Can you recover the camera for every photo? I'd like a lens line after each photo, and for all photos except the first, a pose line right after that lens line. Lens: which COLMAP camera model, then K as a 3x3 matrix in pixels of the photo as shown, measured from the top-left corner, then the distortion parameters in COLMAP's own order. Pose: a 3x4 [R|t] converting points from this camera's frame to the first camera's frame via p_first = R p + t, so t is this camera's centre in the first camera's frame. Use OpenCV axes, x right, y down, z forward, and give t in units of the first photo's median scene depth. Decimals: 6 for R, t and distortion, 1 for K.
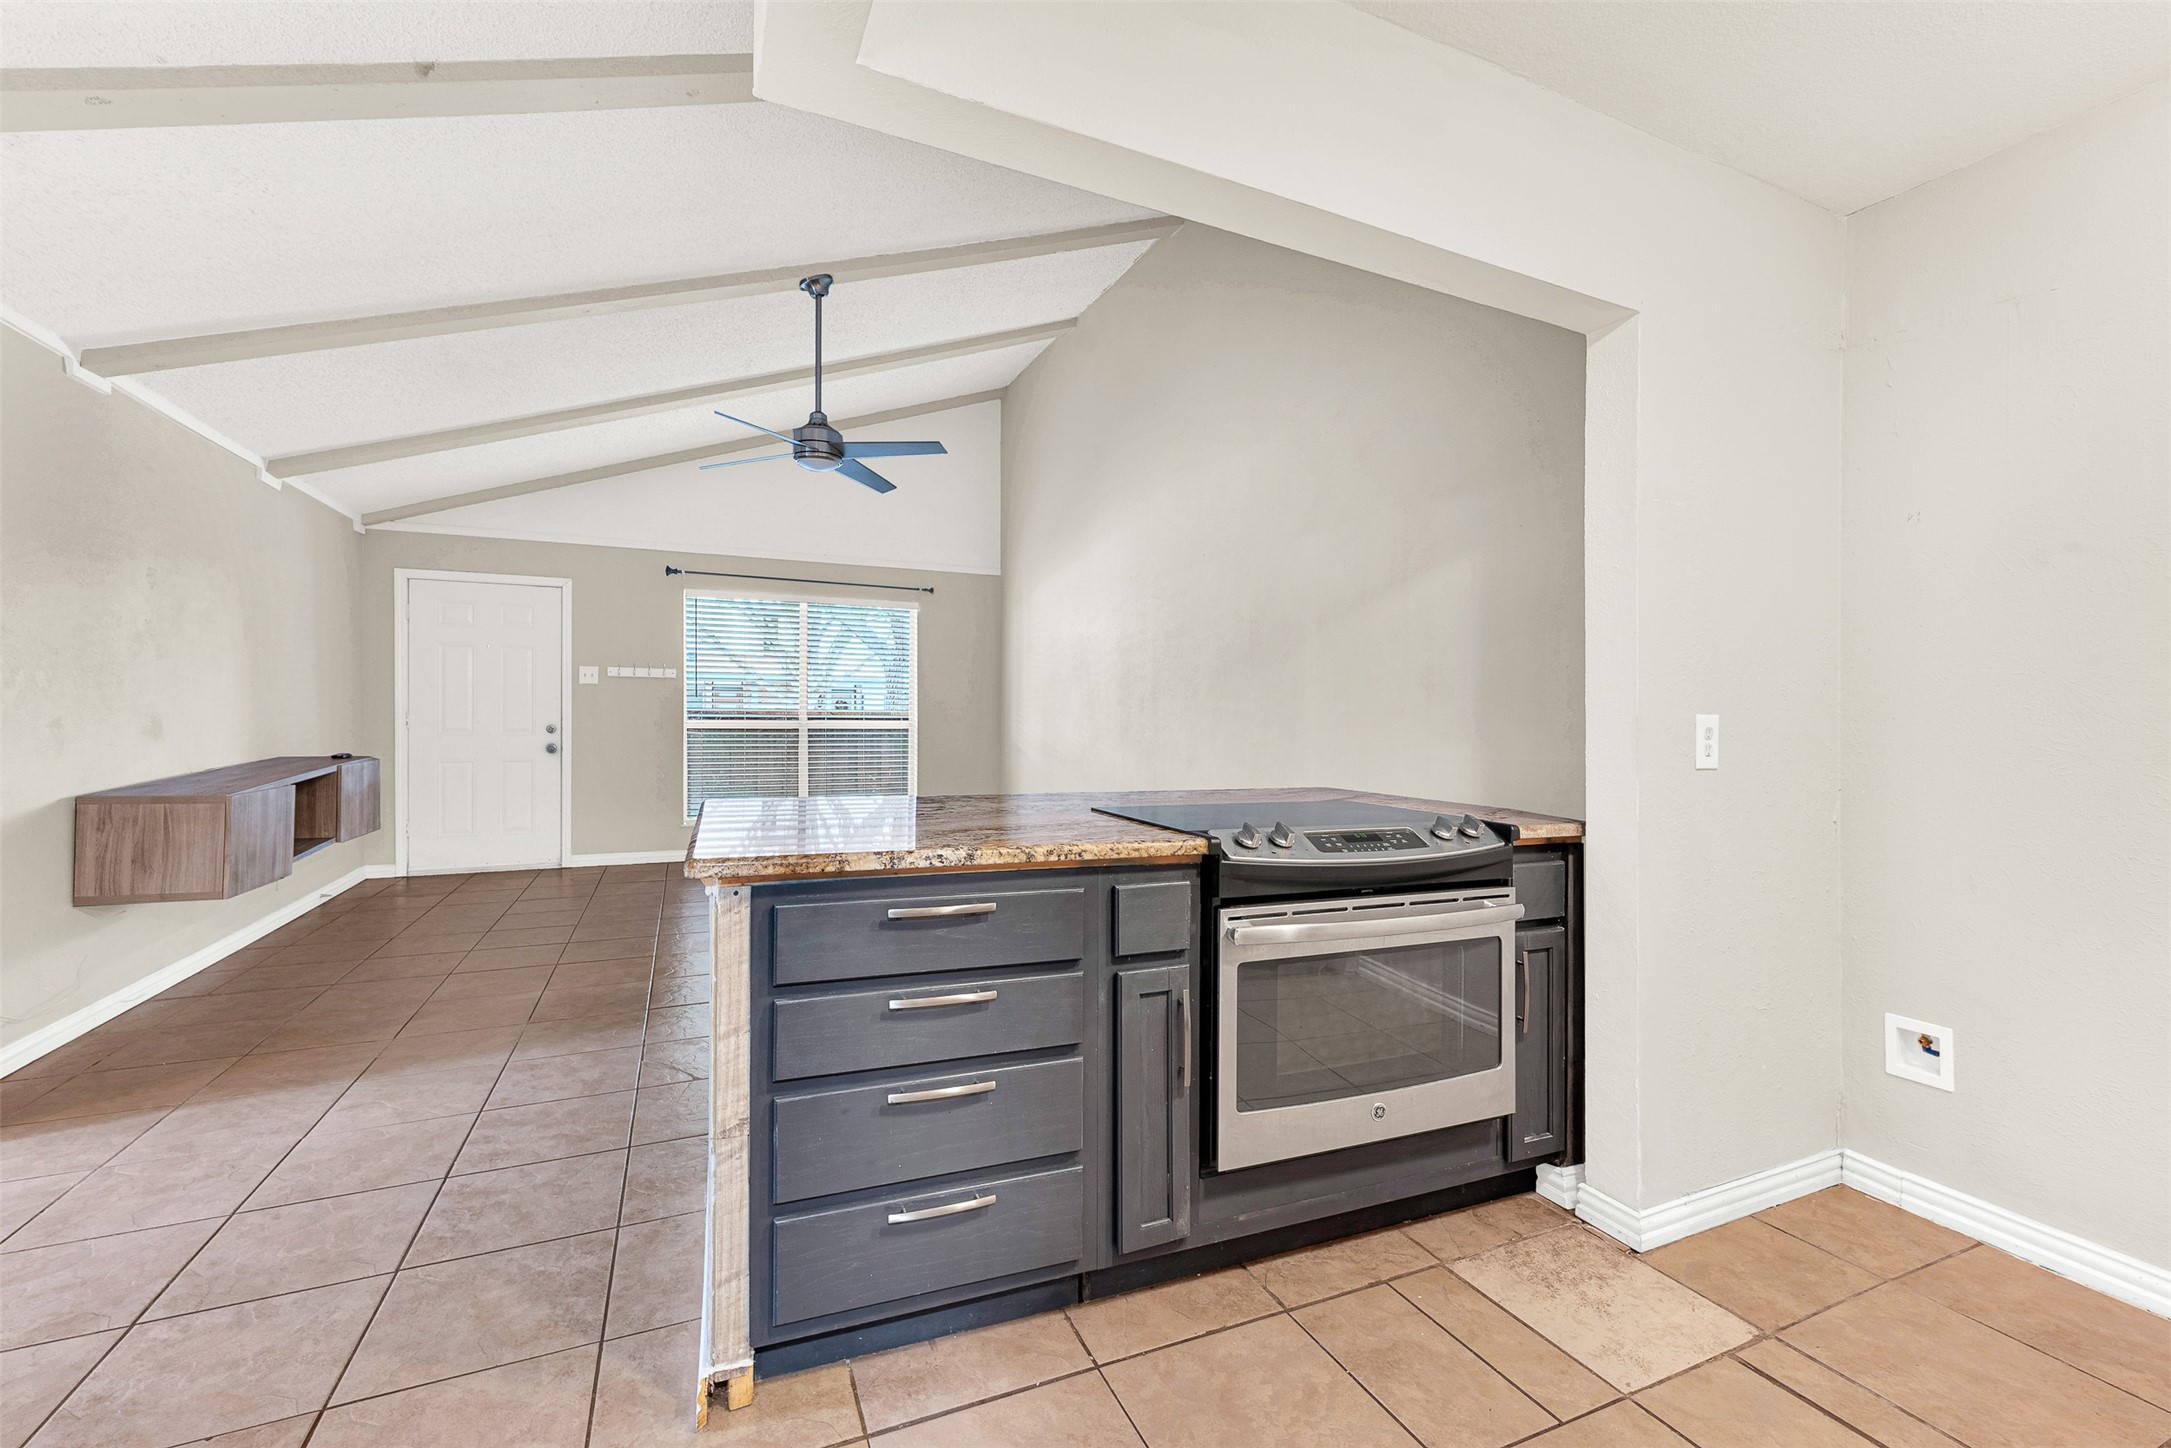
lens RADIAL K [[890.7, 0, 1076.8], [0, 890.7, 733.6], [0, 0, 1]] dist [-0.001078, -0.000300]
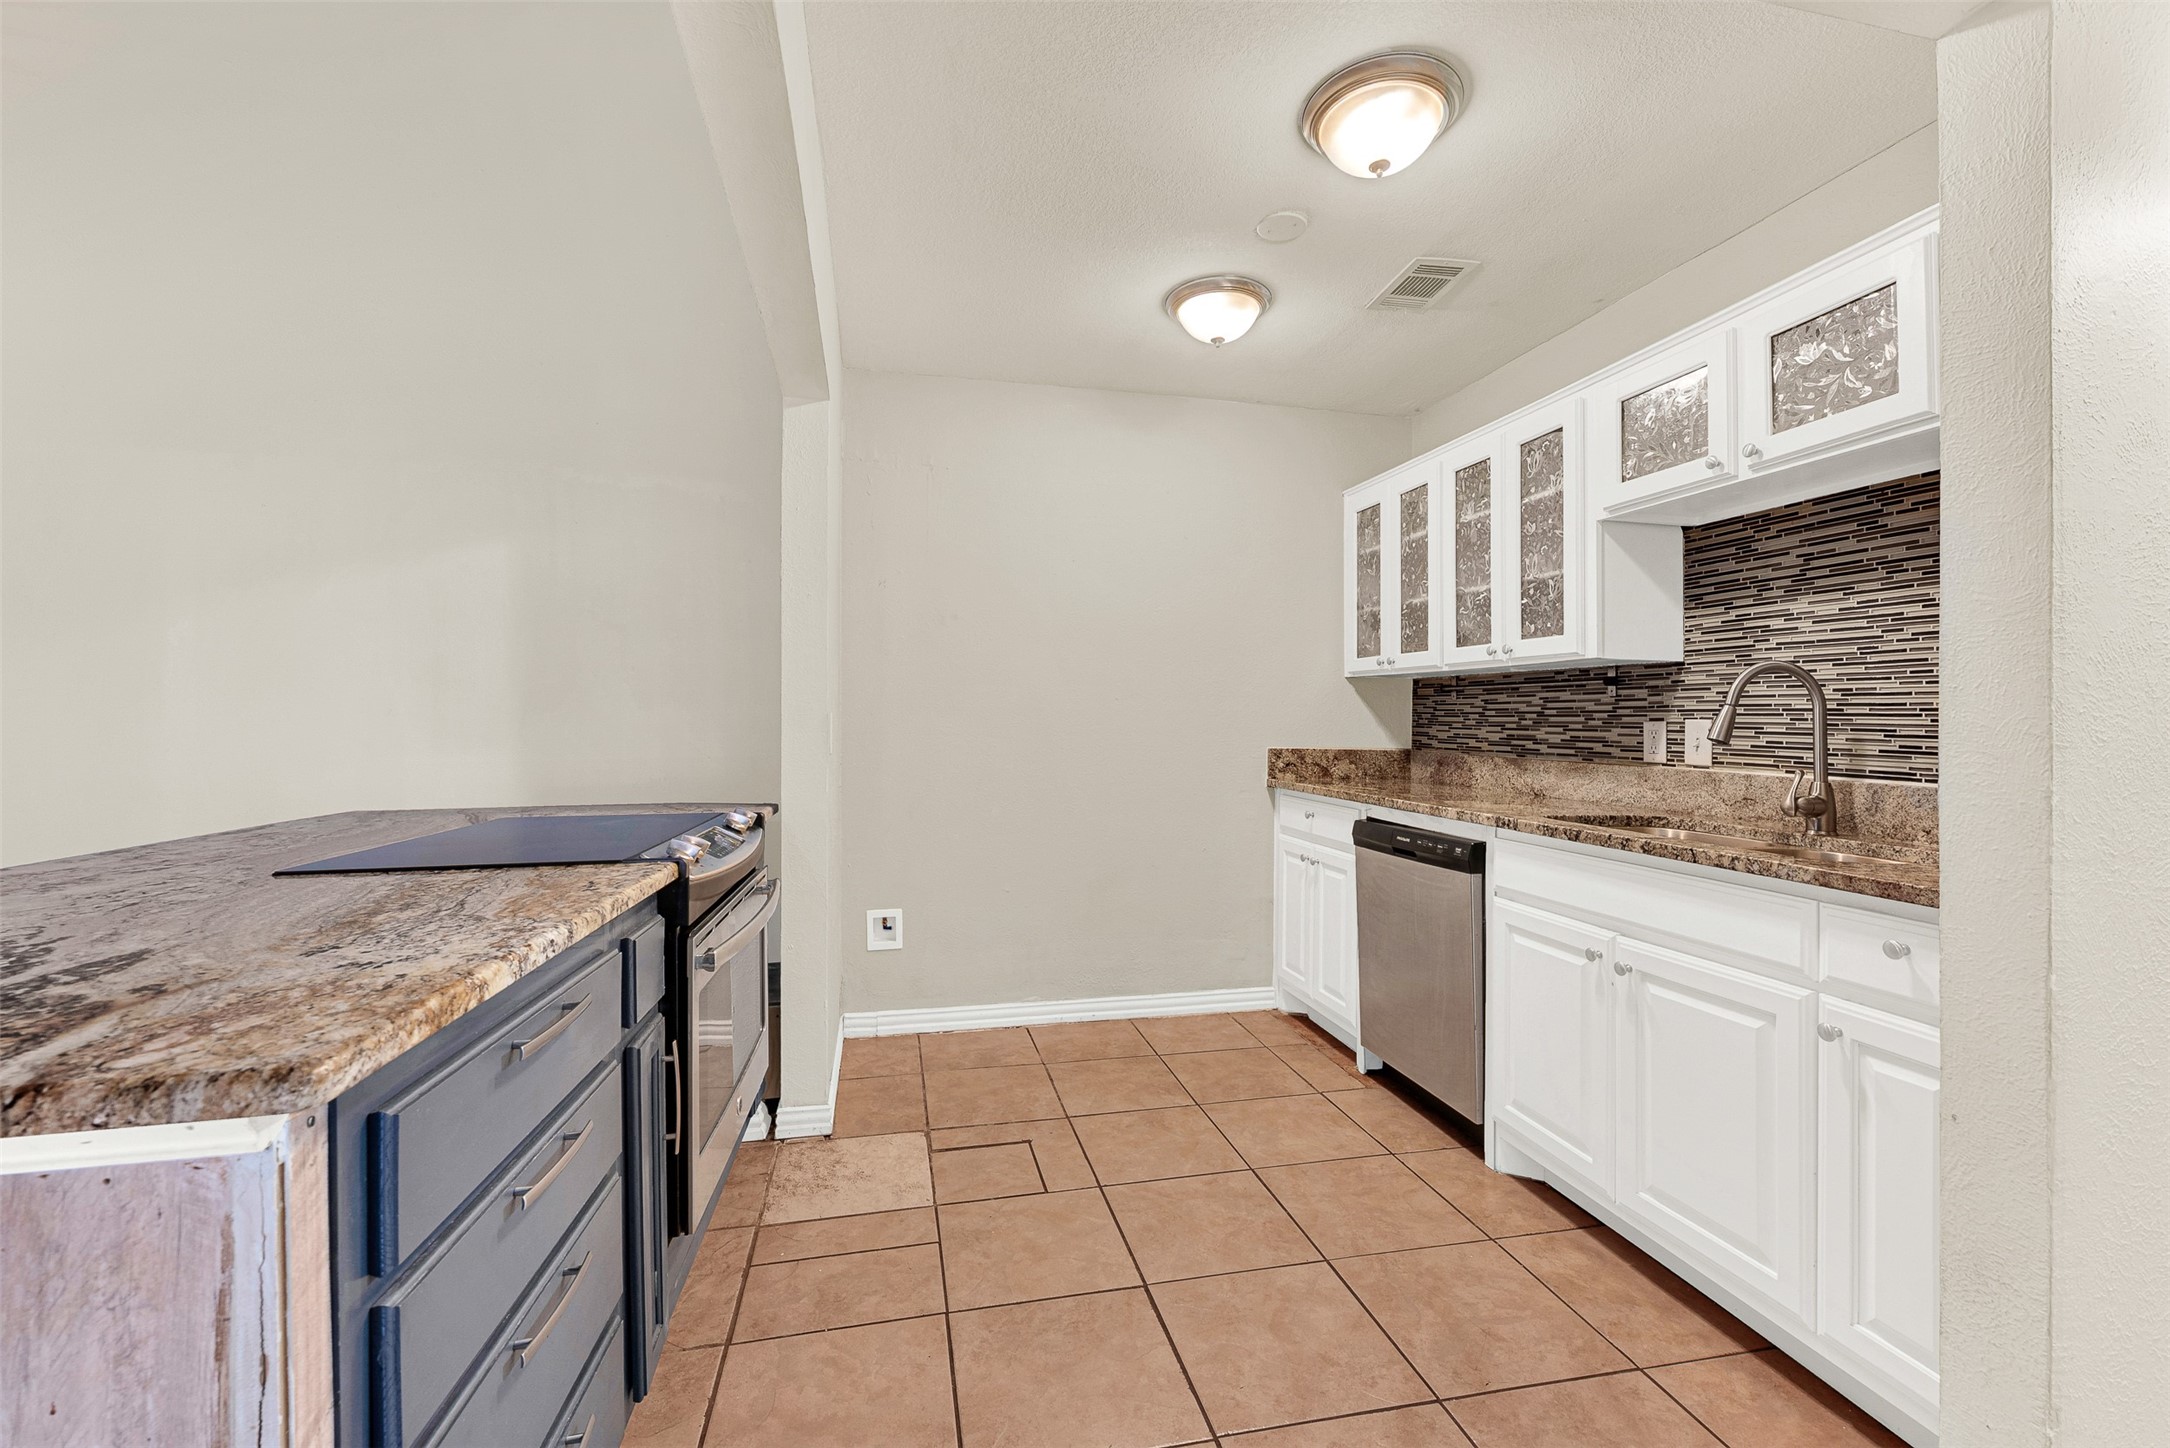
lens RADIAL K [[890.3, 0, 1084.6], [0, 890.3, 711.5], [0, 0, 1]] dist [-0.001078, -0.000300]
pose [[0.196794, -0.001969, 0.980443, -0.180410], [0.015219, 0.999884, -0.001047, -0.005829], [-0.980327, 0.015127, 0.196801, 0.125165]]
